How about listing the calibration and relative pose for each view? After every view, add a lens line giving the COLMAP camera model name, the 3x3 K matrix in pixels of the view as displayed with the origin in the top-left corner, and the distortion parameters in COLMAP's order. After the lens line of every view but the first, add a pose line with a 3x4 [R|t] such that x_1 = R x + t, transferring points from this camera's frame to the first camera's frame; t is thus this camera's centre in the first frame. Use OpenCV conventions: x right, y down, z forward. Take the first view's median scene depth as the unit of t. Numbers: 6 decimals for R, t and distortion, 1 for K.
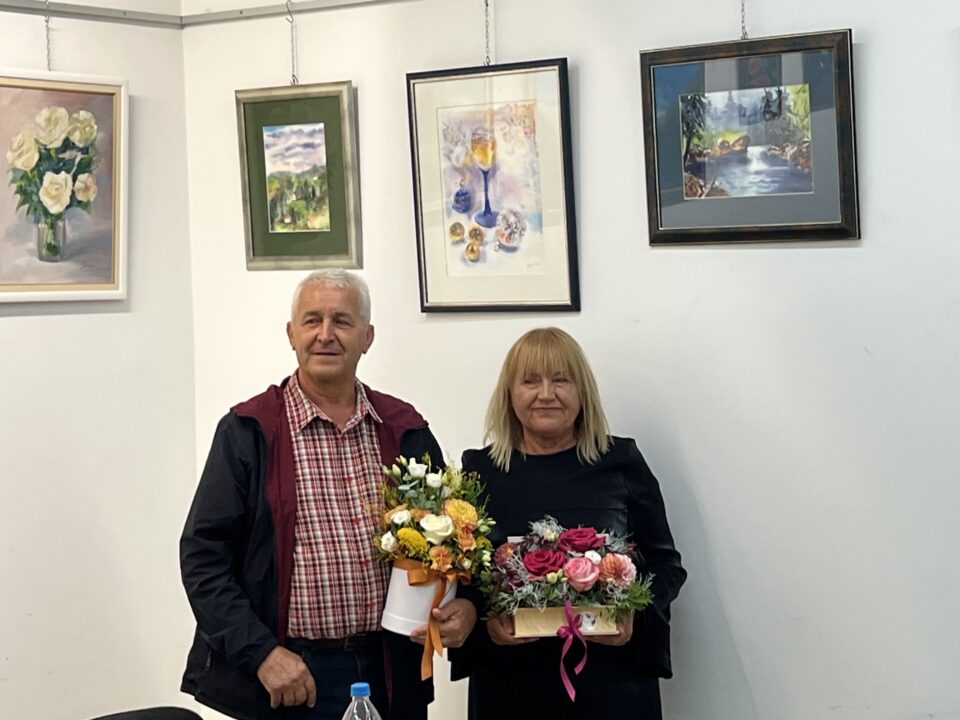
lens RADIAL K [[2090.7, 0, 480.0], [0, 2090.7, 360.0], [0, 0, 1]] dist [0.160323, -0.046979]
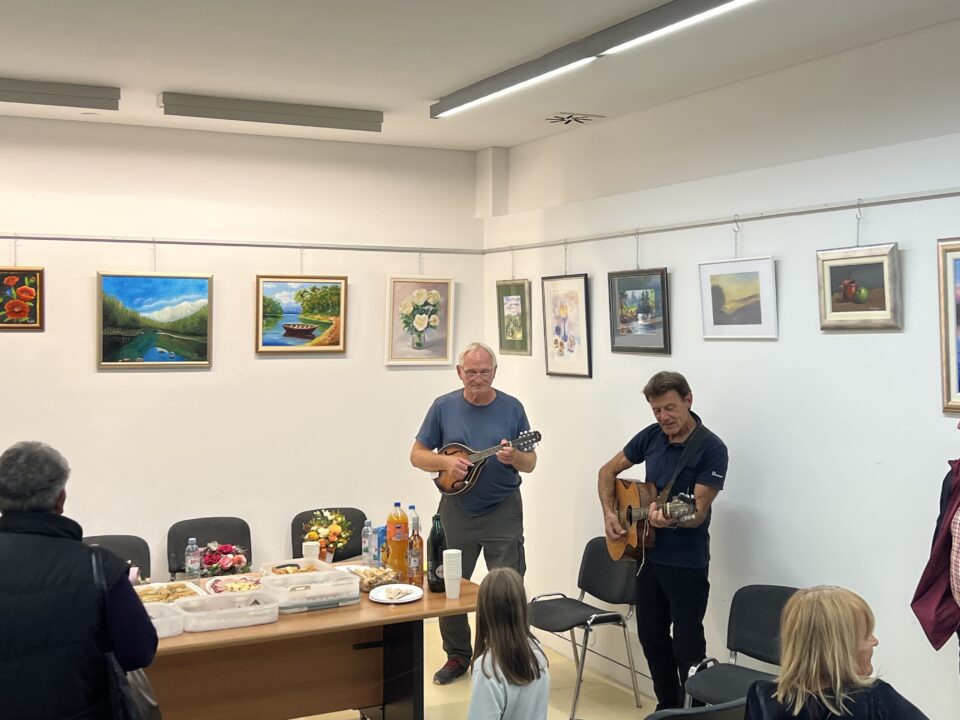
lens RADIAL K [[1168.4, 0, 479.1], [0, 1168.4, 370.2], [0, 0, 1]] dist [0.206381, -0.726449]
pose [[0.914552, 0.036003, -0.402863, 0.436471], [-0.037413, 0.999290, 0.004374, -0.030984], [0.402735, 0.011072, 0.915250, -0.263006]]
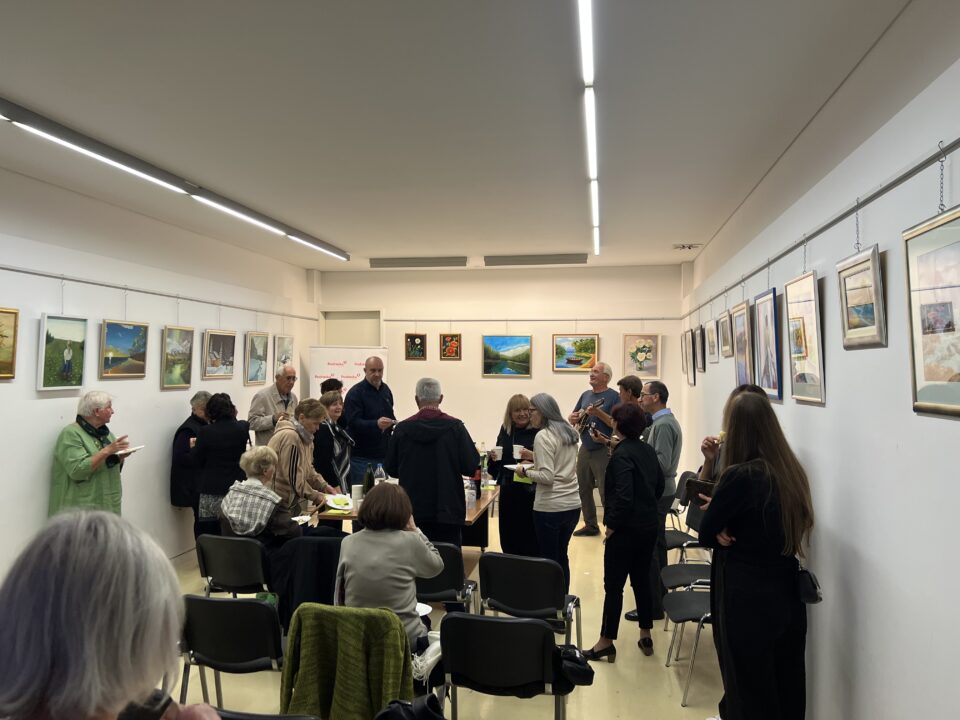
lens RADIAL K [[721.2, 0, 480.0], [0, 721.2, 360.0], [0, 0, 1]] dist [0.063677, -0.007399]
pose [[0.492715, 0.015857, -0.870046, 1.068855], [-0.056520, 0.998306, -0.013813, -0.028539], [0.868353, 0.055981, 0.492777, -0.138810]]
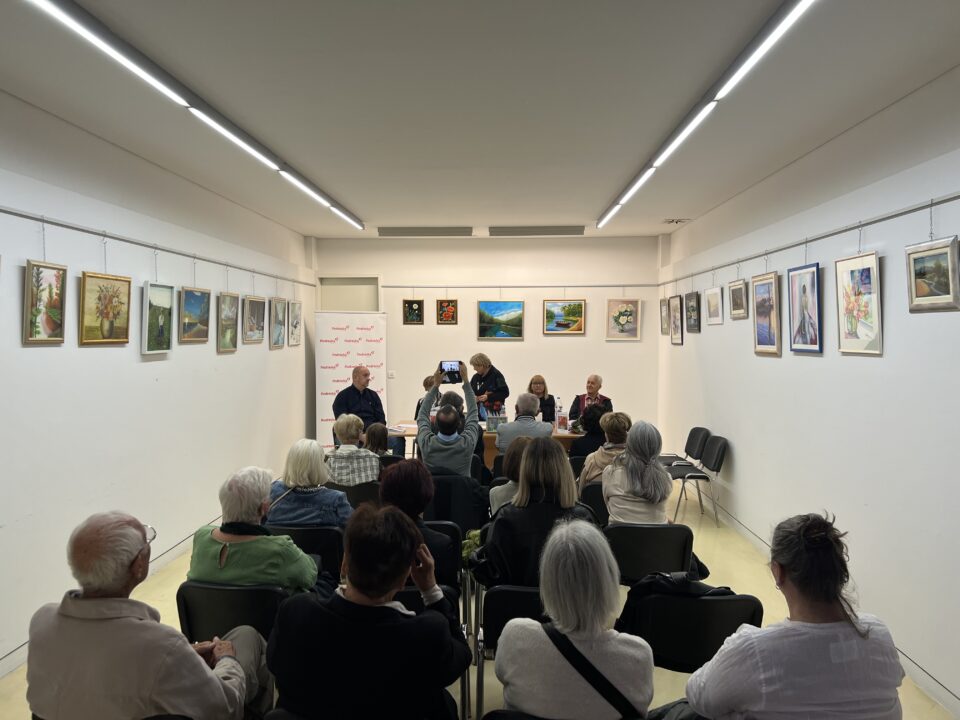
lens RADIAL K [[718.0, 0, 480.0], [0, 718.0, 360.0], [0, 0, 1]] dist [0.103812, -0.201065]
pose [[0.607164, 0.051563, -0.792902, 1.041821], [-0.047988, 0.998450, 0.028182, -0.012527], [0.793126, 0.020939, 0.608697, -0.401664]]
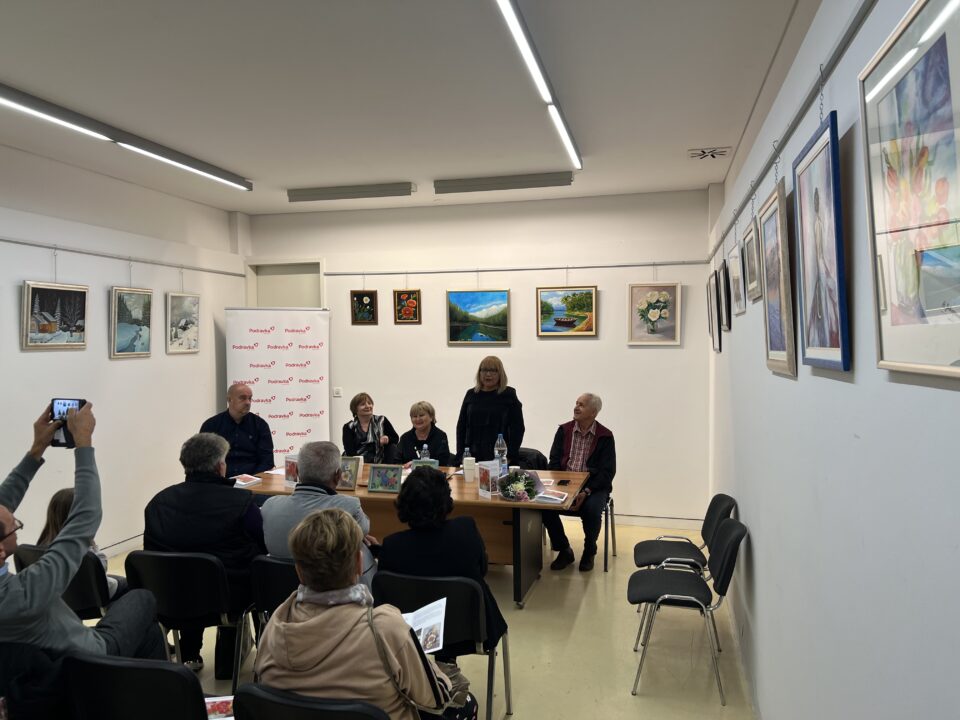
lens RADIAL K [[718.0, 0, 480.0], [0, 718.0, 360.0], [0, 0, 1]] dist [0.103812, -0.201065]
pose [[0.426314, 0.042690, -0.903568, 0.798518], [-0.043885, 0.998686, 0.026478, -0.022345], [0.903510, 0.028365, 0.427627, 0.206731]]
